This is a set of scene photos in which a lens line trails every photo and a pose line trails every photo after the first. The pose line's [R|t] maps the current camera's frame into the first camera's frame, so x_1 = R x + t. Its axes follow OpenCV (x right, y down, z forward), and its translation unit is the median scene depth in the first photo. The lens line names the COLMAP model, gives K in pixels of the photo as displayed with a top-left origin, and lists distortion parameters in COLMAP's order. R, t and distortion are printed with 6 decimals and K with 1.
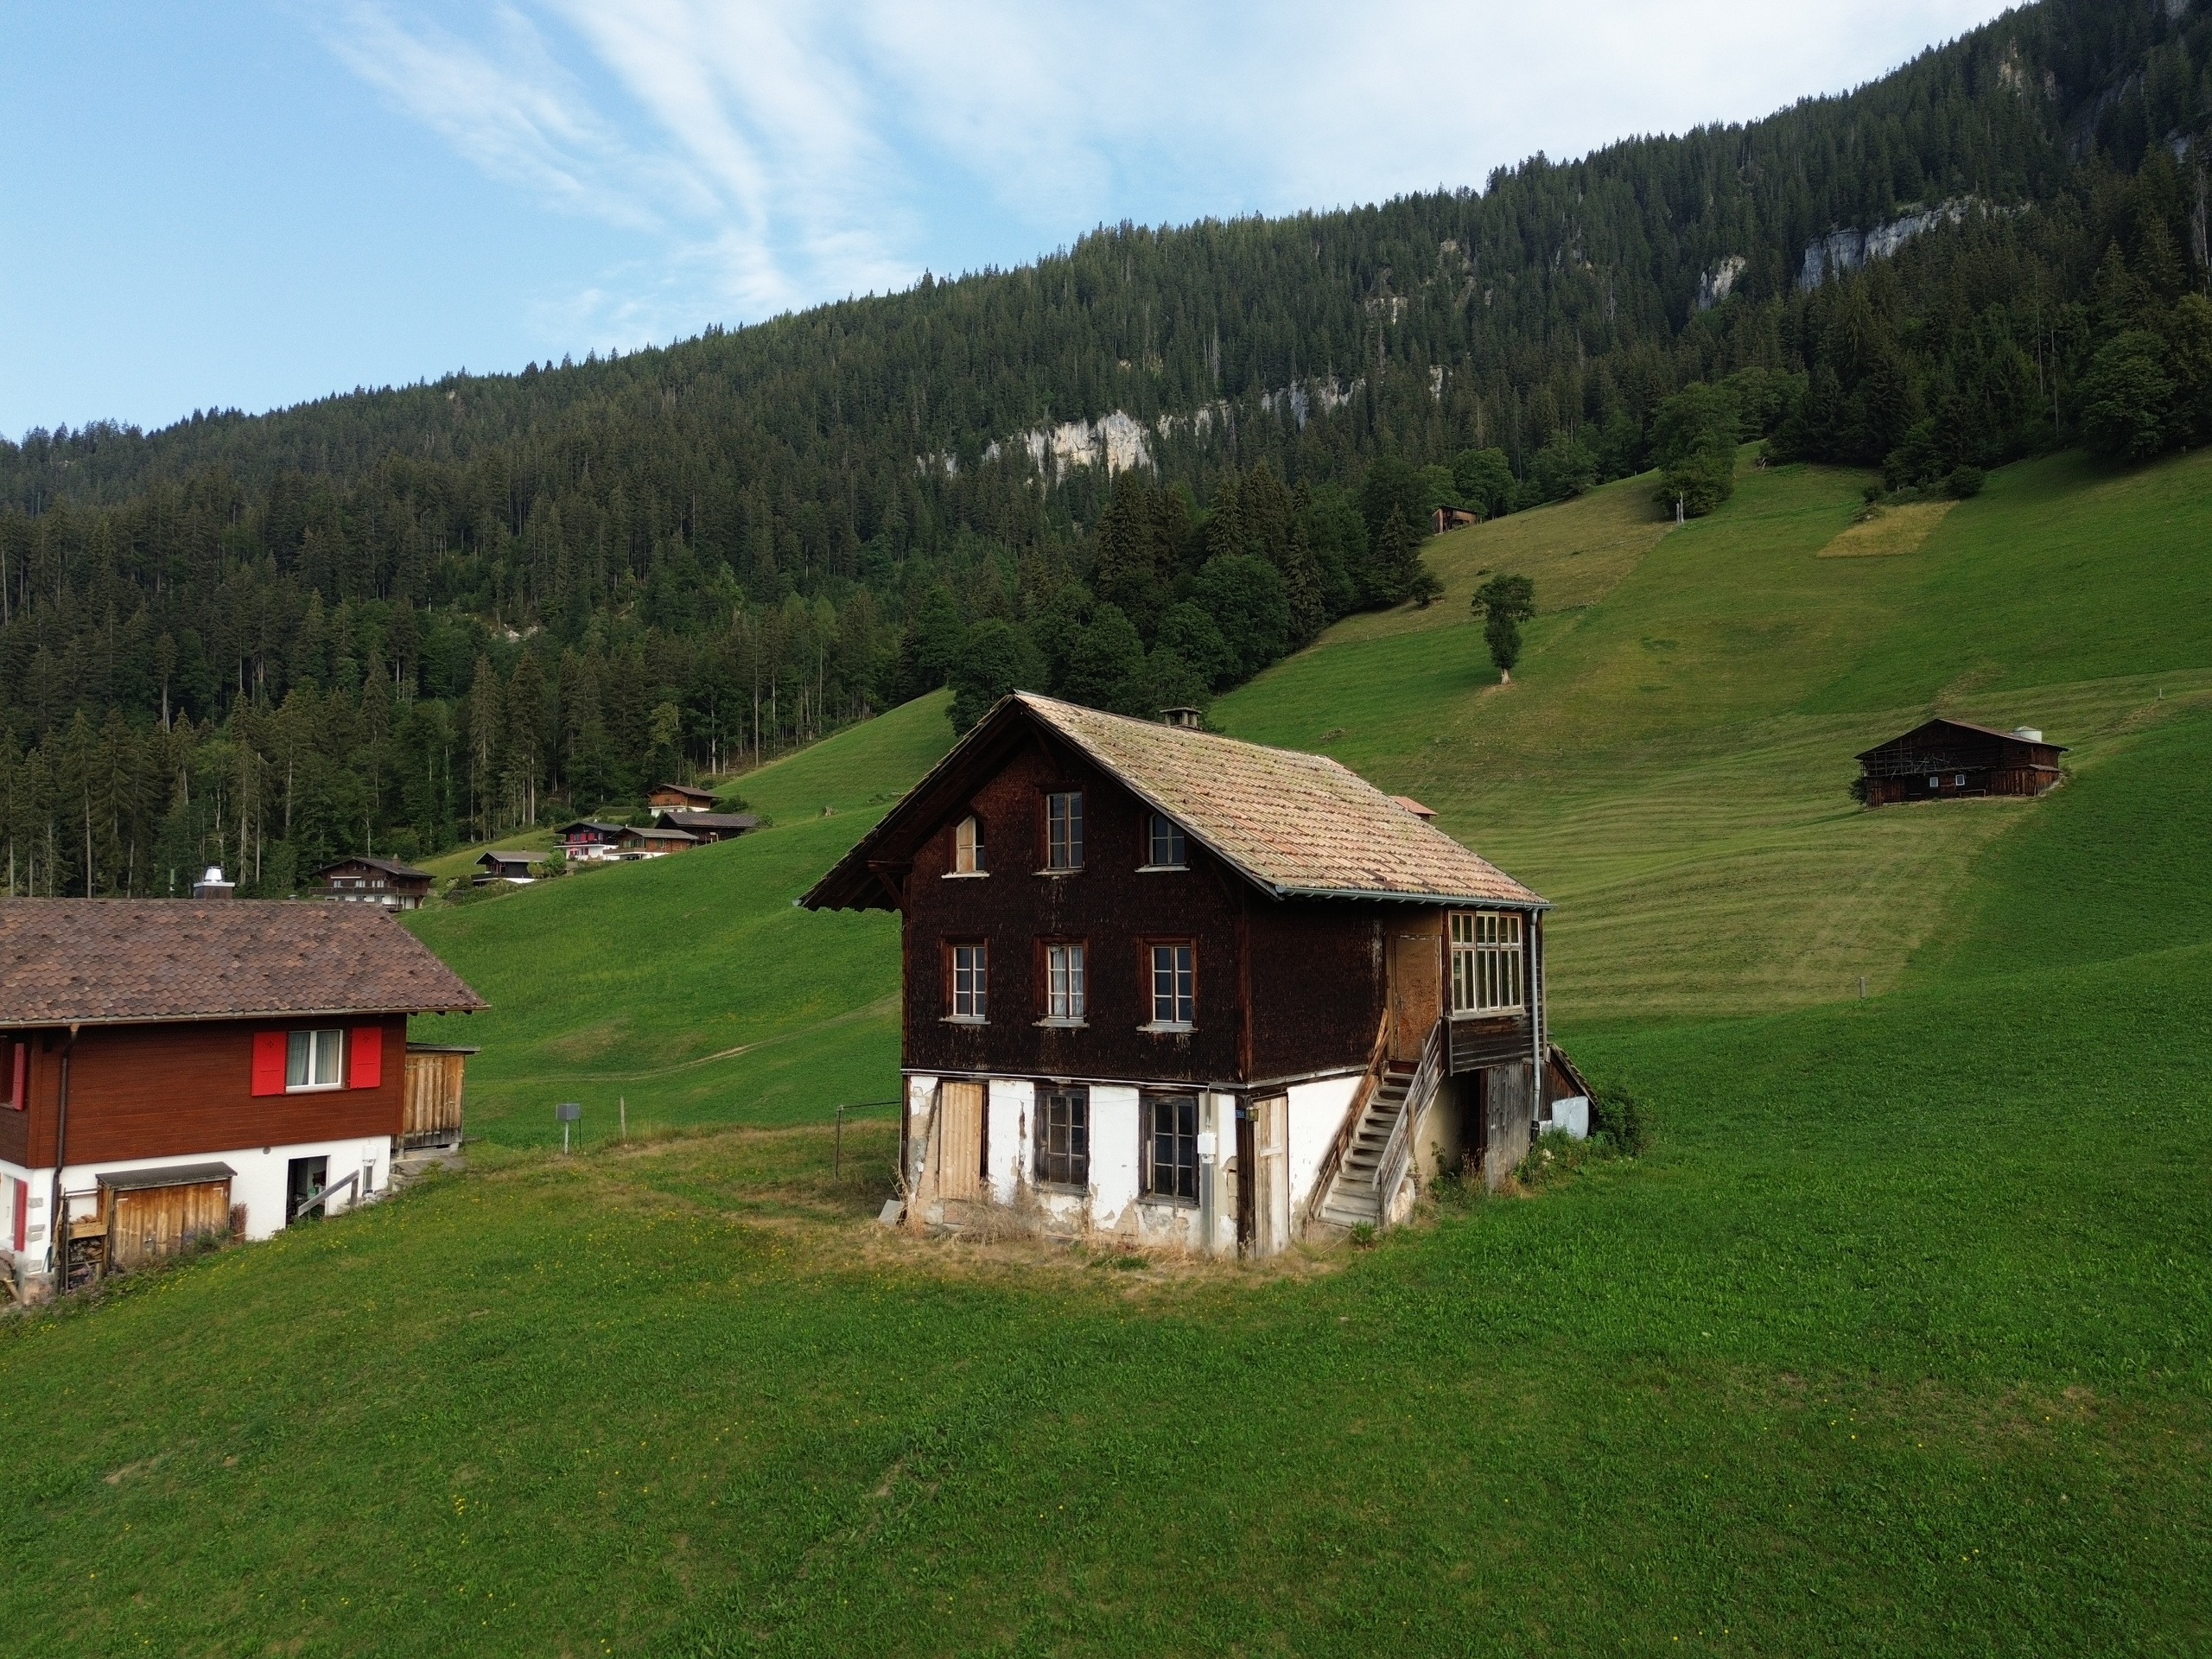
lens RADIAL K [[1564.7, 0, 1115.2], [0, 1564.7, 808.5], [0, 0, 1]] dist [0.072190, -0.056611]
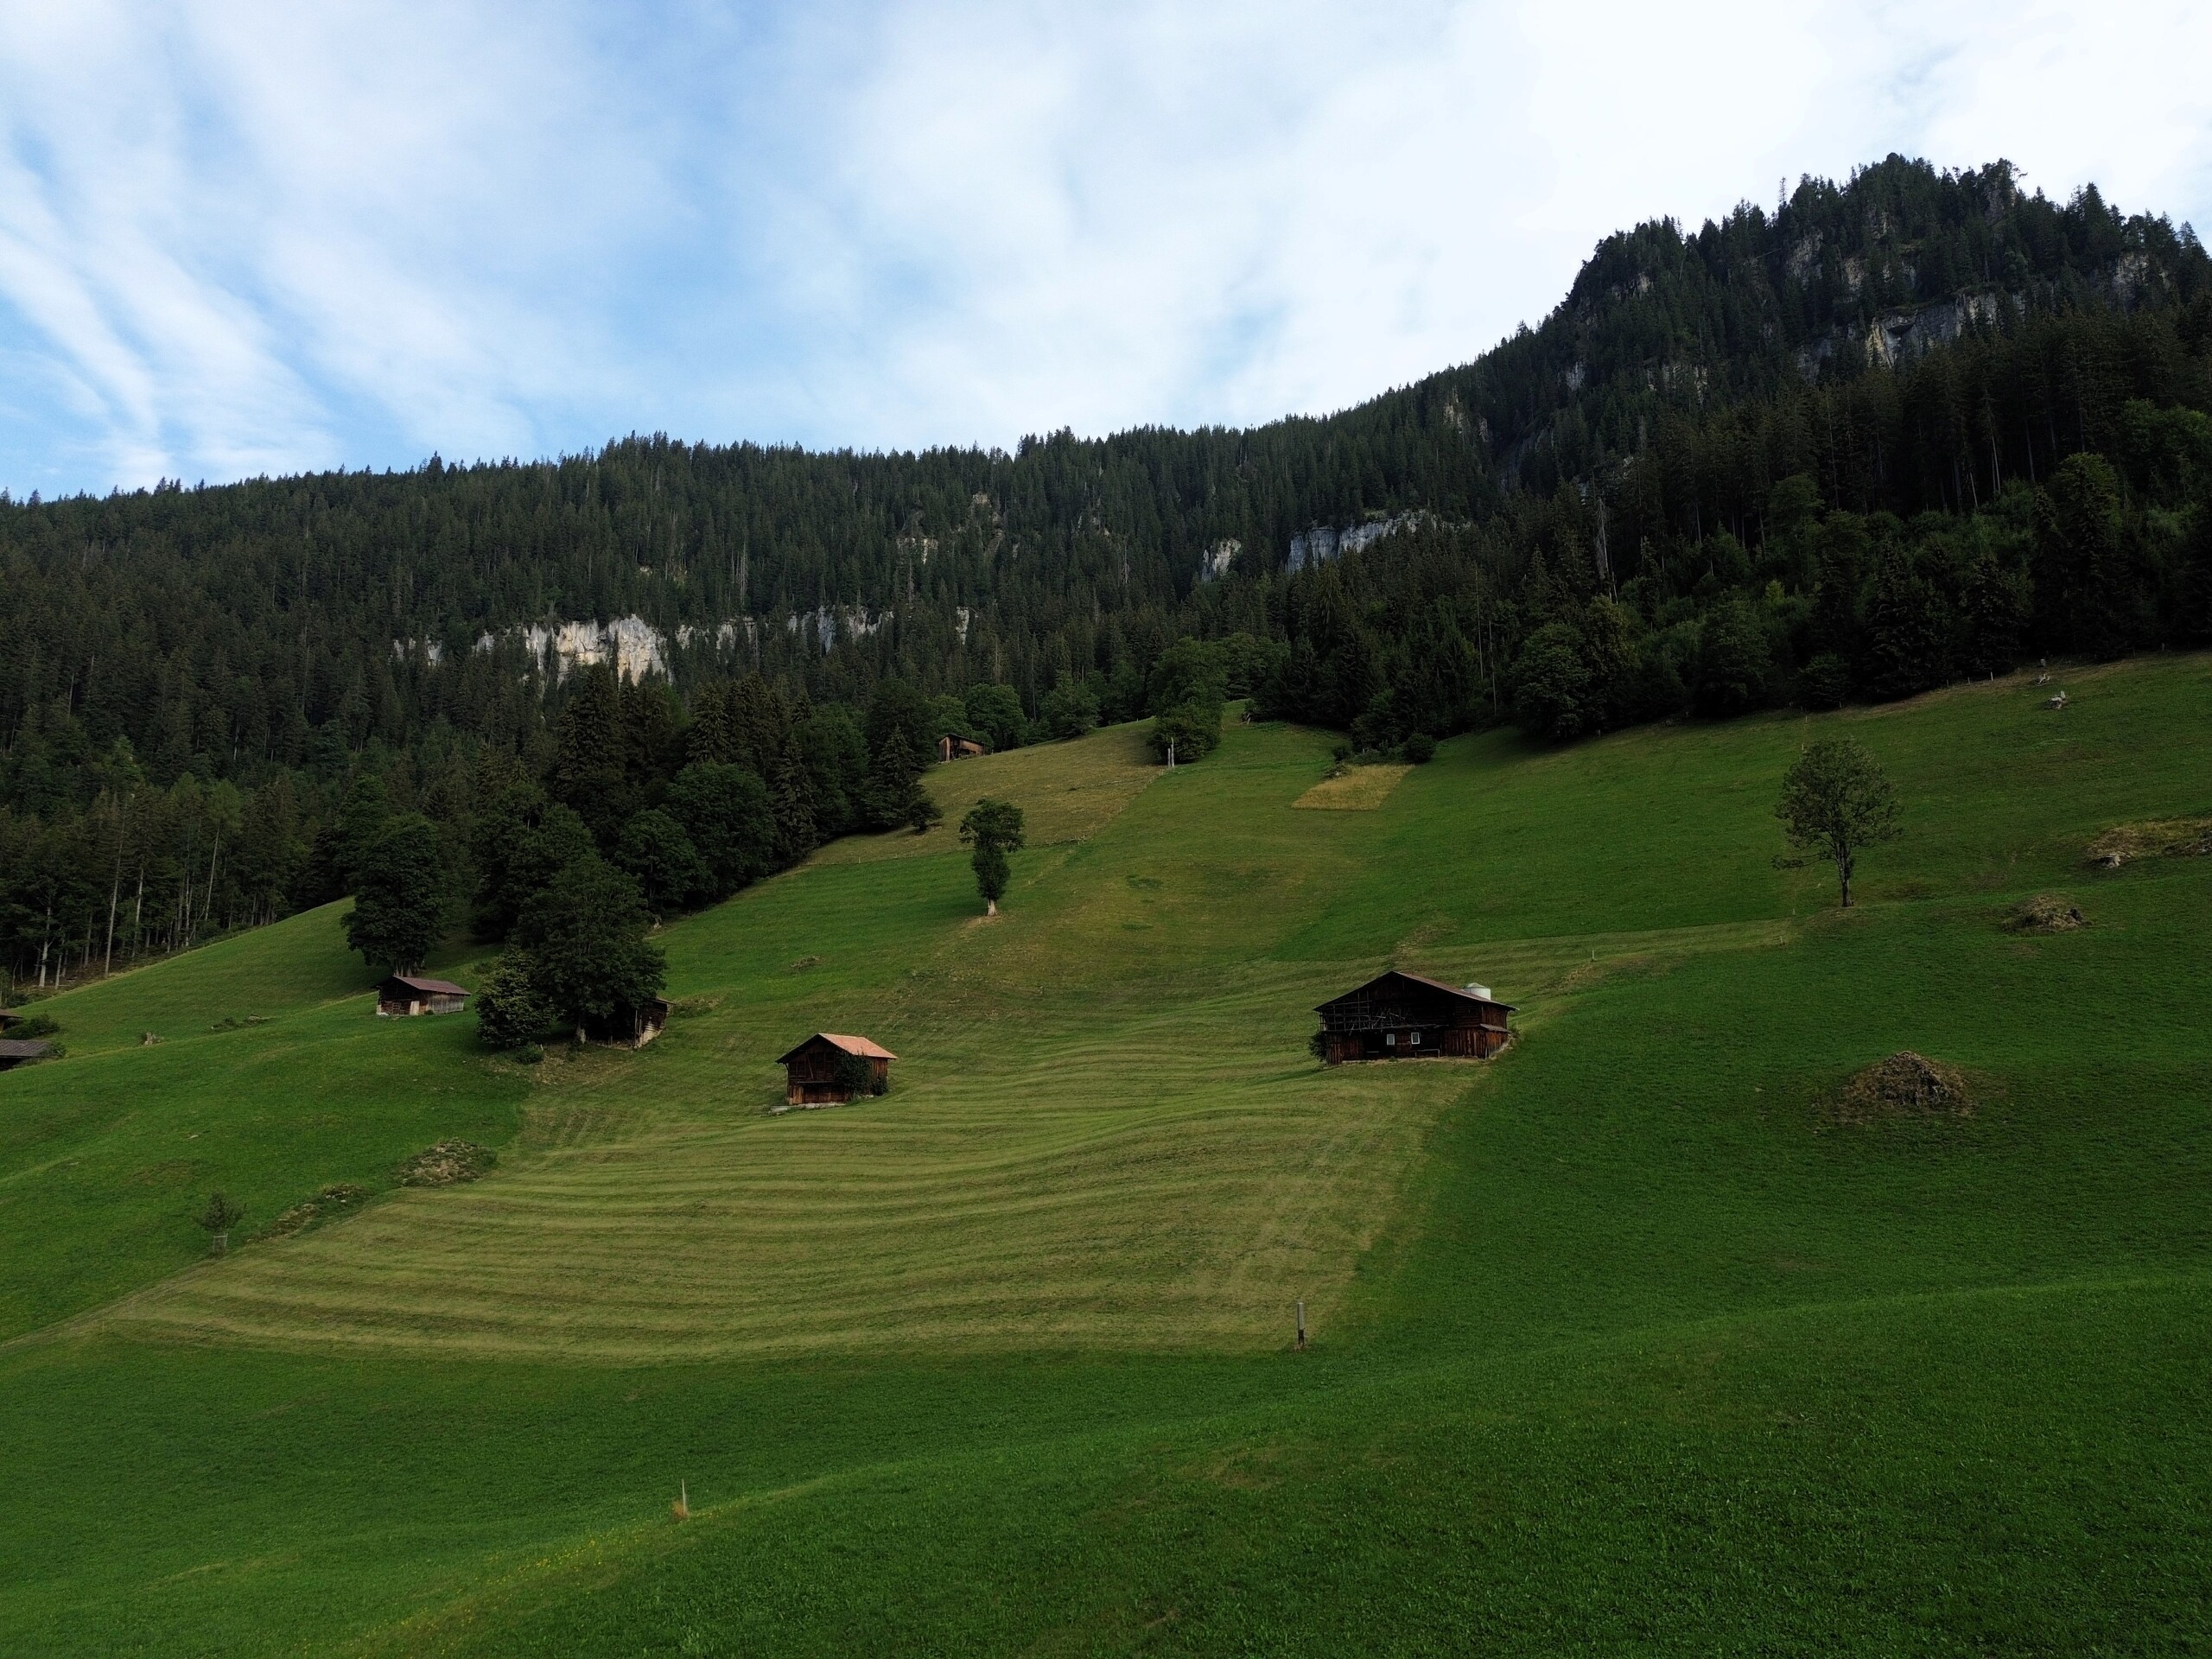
lens RADIAL K [[1564.7, 0, 1093.7], [0, 1564.7, 838.0], [0, 0, 1]] dist [0.072190, -0.056611]
pose [[0.959193, 0.059154, 0.276496, 0.030975], [-0.023832, 0.991305, -0.129406, -0.003758], [-0.281747, 0.117536, 0.952263, 0.056268]]
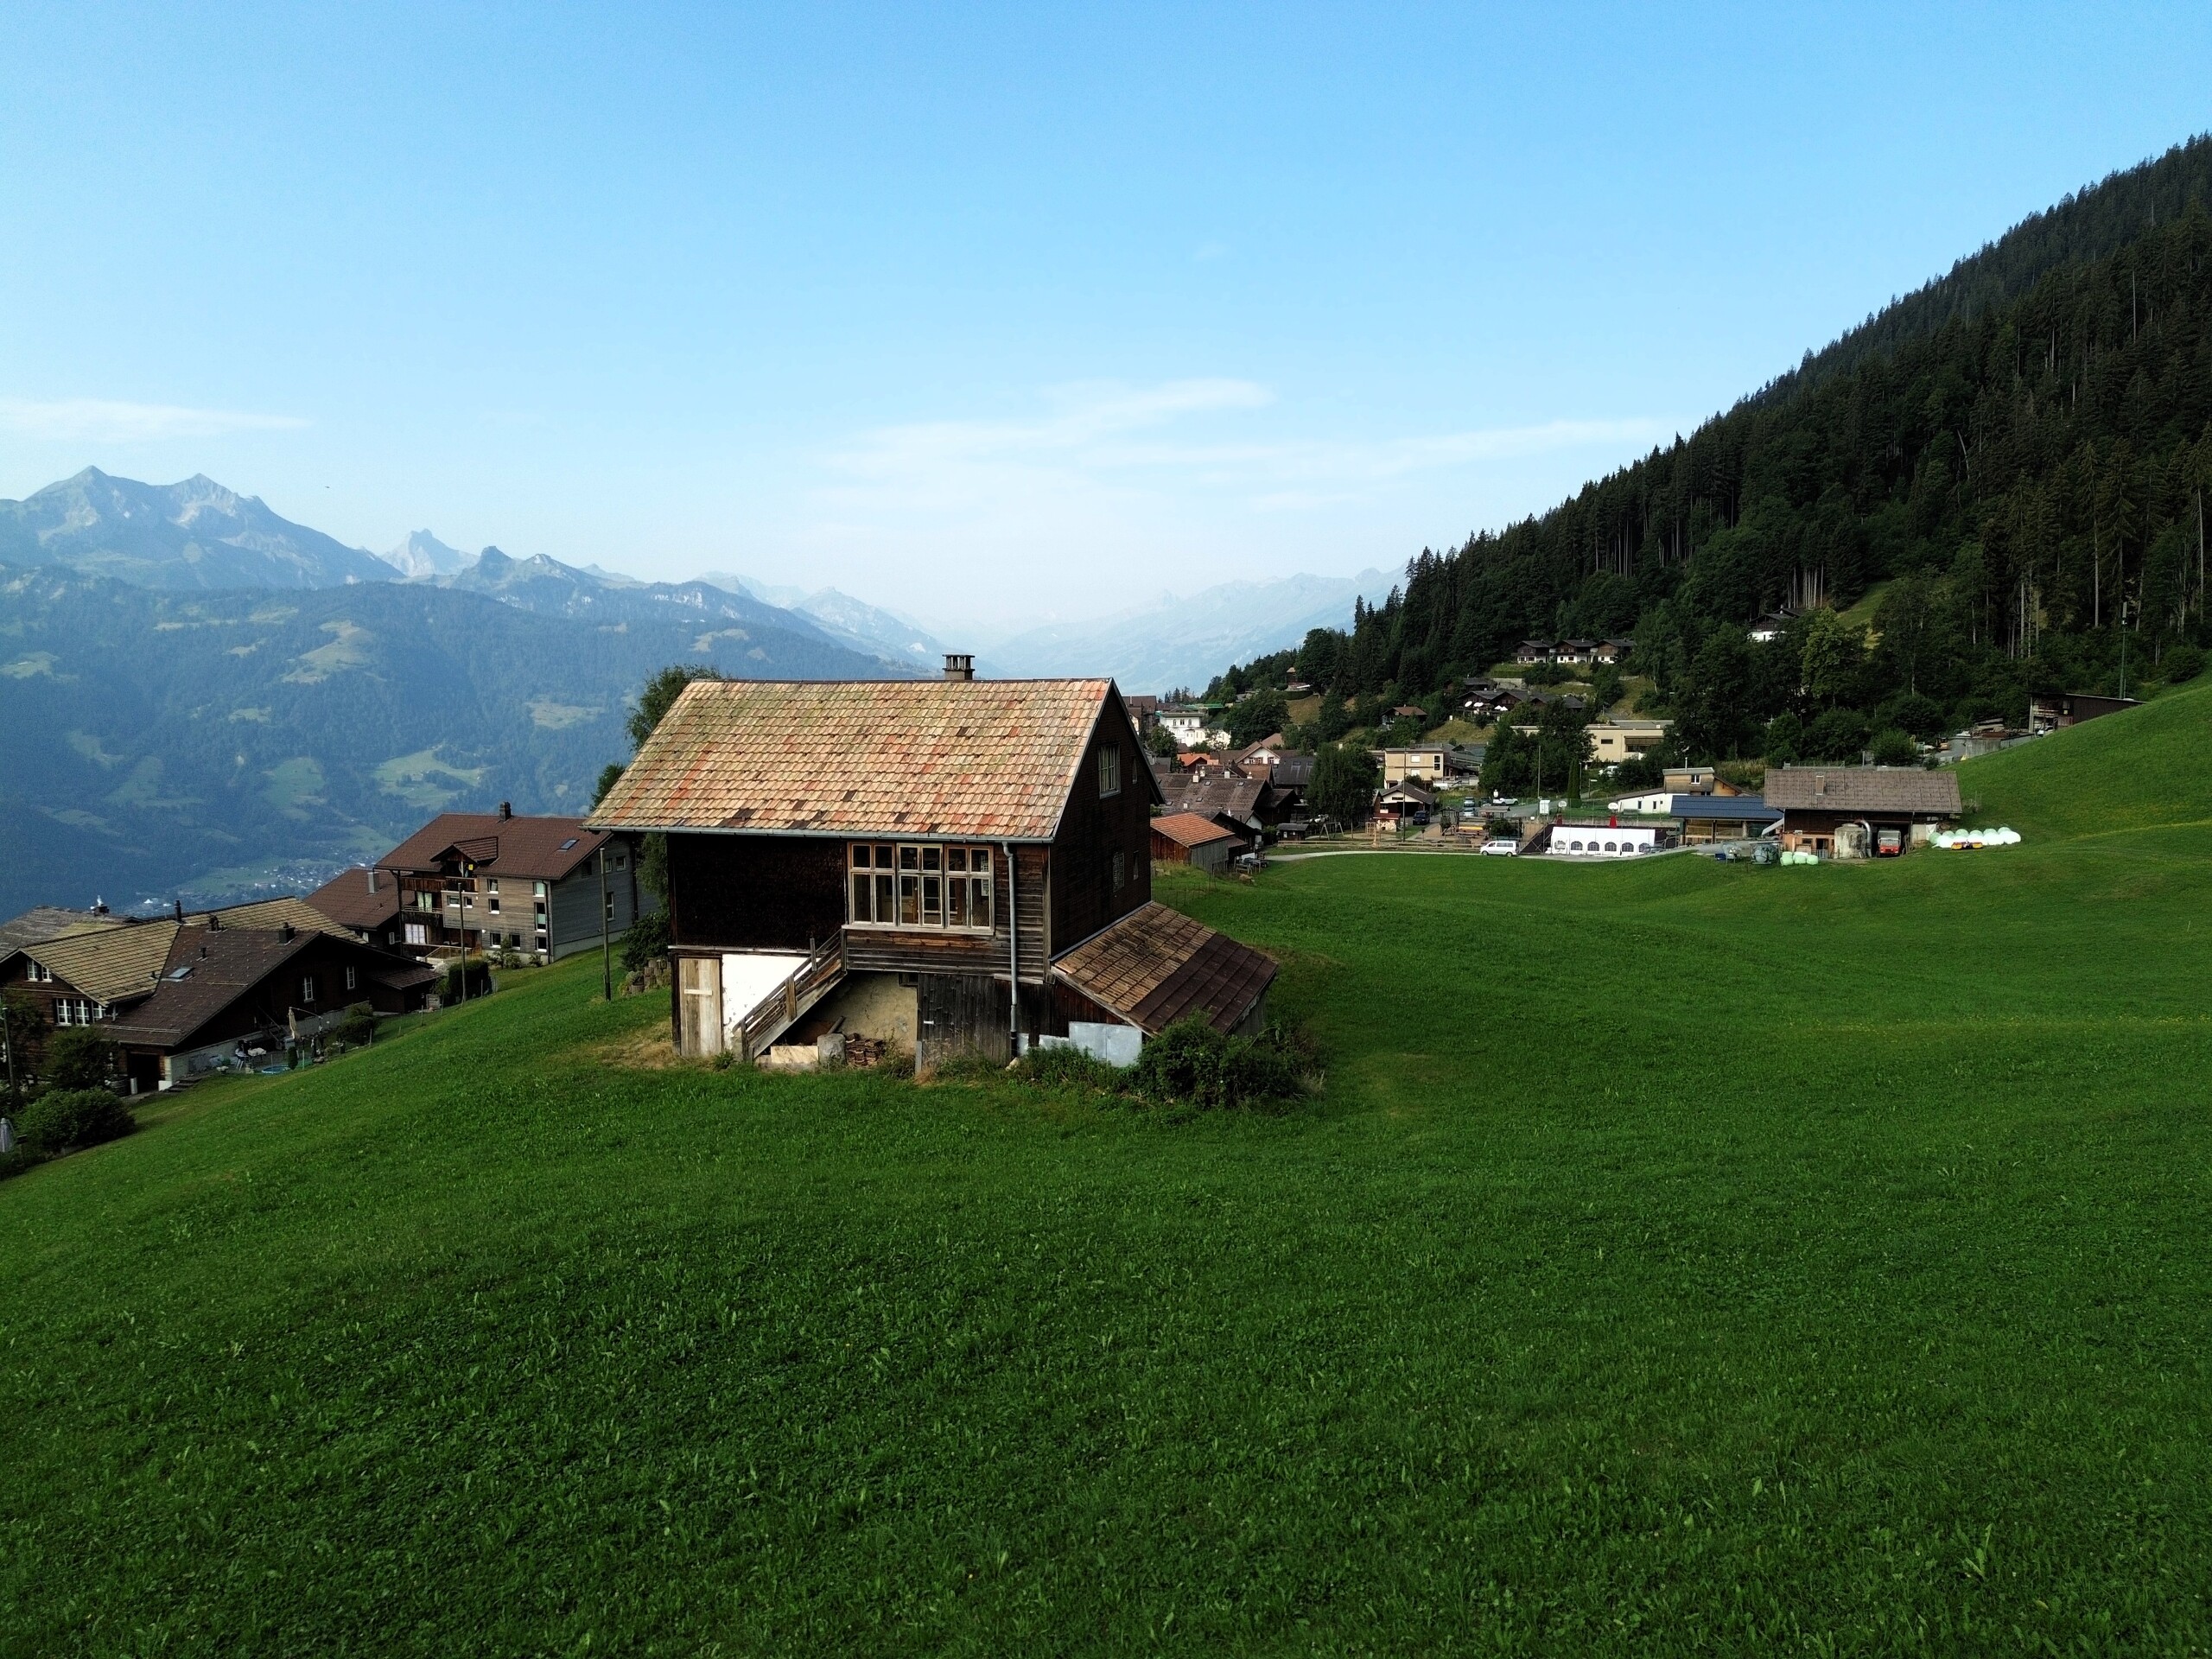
lens RADIAL K [[1564.7, 0, 1119.3], [0, 1564.7, 823.7], [0, 0, 1]] dist [0.072190, -0.056611]
pose [[0.320375, 0.096297, -0.942383, 0.454455], [0.086965, 0.987629, 0.130485, -0.028924], [0.943290, -0.123758, 0.308038, 0.258285]]
